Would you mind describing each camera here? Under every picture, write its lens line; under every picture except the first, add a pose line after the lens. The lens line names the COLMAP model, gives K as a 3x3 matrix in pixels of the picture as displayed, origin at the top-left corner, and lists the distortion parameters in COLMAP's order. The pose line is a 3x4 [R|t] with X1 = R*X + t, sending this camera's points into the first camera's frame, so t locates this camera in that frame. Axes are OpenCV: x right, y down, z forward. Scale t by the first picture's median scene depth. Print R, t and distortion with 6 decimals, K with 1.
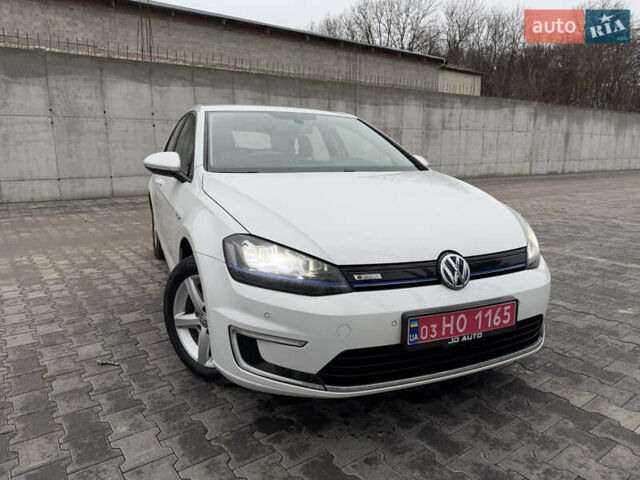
lens RADIAL K [[445.2, 0, 320.0], [0, 445.2, 240.0], [0, 0, 1]] dist [0.038021, -0.051753]
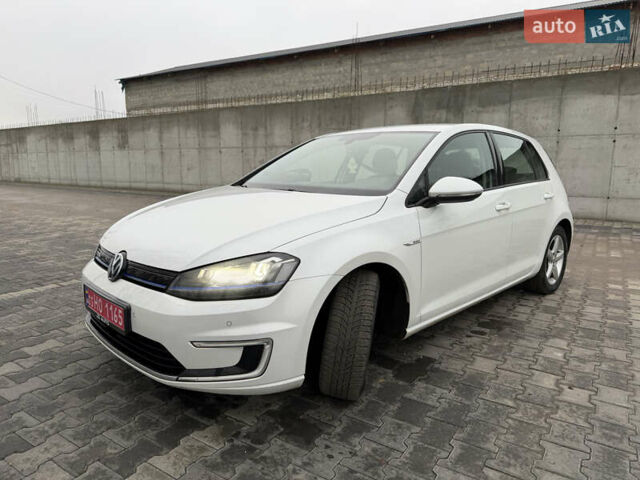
lens RADIAL K [[451.3, 0, 320.3], [0, 451.3, 241.1], [0, 0, 1]] dist [0.034200, -0.046954]
pose [[0.350217, 0.153099, -0.924072, 1.039887], [-0.188963, 0.977815, 0.090387, -0.139301], [0.917410, 0.142960, 0.371378, 0.655267]]
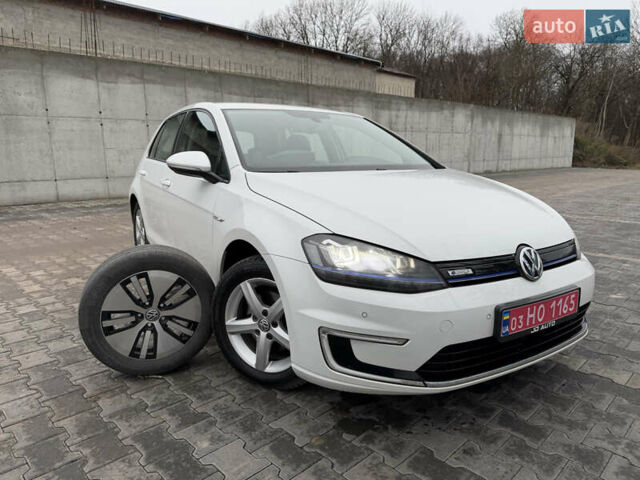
lens RADIAL K [[445.2, 0, 320.0], [0, 445.2, 240.0], [0, 0, 1]] dist [0.038021, -0.051753]
pose [[0.989926, -0.030305, 0.138302, -0.206027], [0.030476, 0.999535, 0.000881, -0.000757], [-0.138264, 0.003343, 0.990390, 0.019537]]
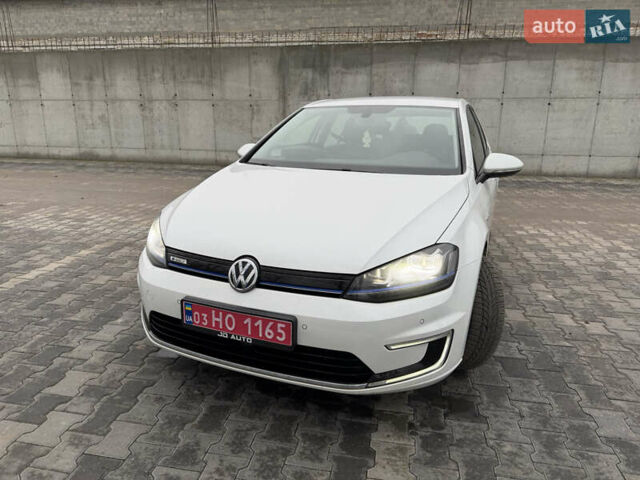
lens RADIAL K [[450.9, 0, 322.3], [0, 450.9, 234.0], [0, 0, 1]] dist [0.040251, -0.058452]
pose [[0.691356, 0.181660, -0.699305, 0.735186], [-0.151025, 0.982830, 0.106003, -0.106444], [0.706554, 0.032327, 0.706920, 0.231700]]
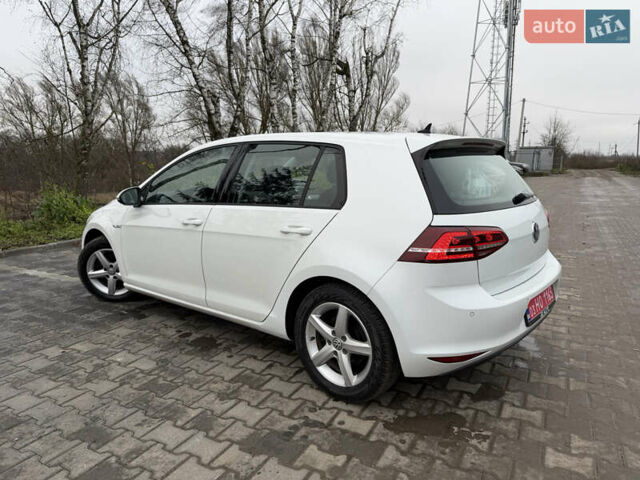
lens RADIAL K [[451.3, 0, 320.3], [0, 451.3, 241.1], [0, 0, 1]] dist [0.034200, -0.046954]
pose [[-0.905321, 0.072810, -0.418441, 0.327768], [-0.082660, 0.936155, 0.341733, -0.568218], [0.416607, 0.343966, -0.841502, 2.560511]]
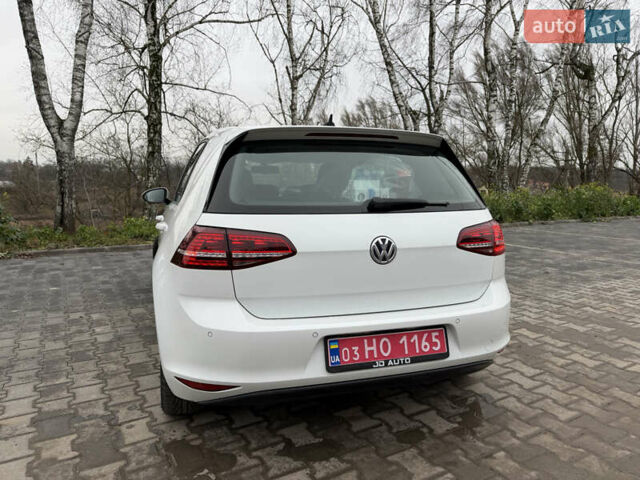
lens RADIAL K [[451.3, 0, 320.3], [0, 451.3, 241.1], [0, 0, 1]] dist [0.034200, -0.046954]
pose [[-0.993761, -0.028607, 0.107797, -0.412877], [0.007546, 0.947085, 0.320896, -0.535035], [-0.111272, 0.319707, -0.940960, 2.595941]]
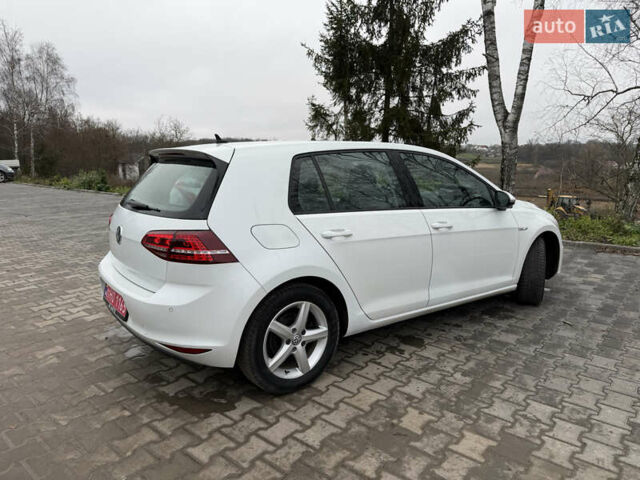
lens RADIAL K [[445.2, 0, 320.0], [0, 445.2, 240.0], [0, 0, 1]] dist [0.038021, -0.051753]
pose [[-0.221910, -0.181391, 0.958047, -1.471159], [0.186919, 0.956408, 0.224376, -0.441213], [-0.956983, 0.228869, -0.178331, 1.734048]]
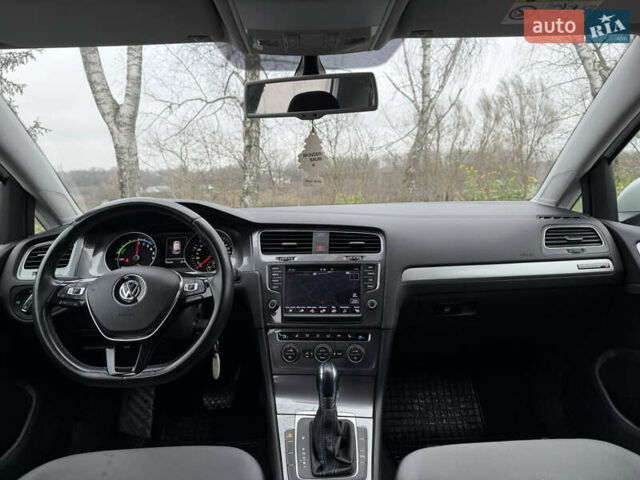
lens RADIAL K [[460.7, 0, 320.0], [0, 460.7, 240.0], [0, 0, 1]] dist [0.043657, -0.062199]
pose [[-0.925737, -0.029972, 0.376978, -0.207567], [0.094478, 0.946913, 0.307294, -0.297398], [-0.366175, 0.320090, -0.873761, 1.508131]]
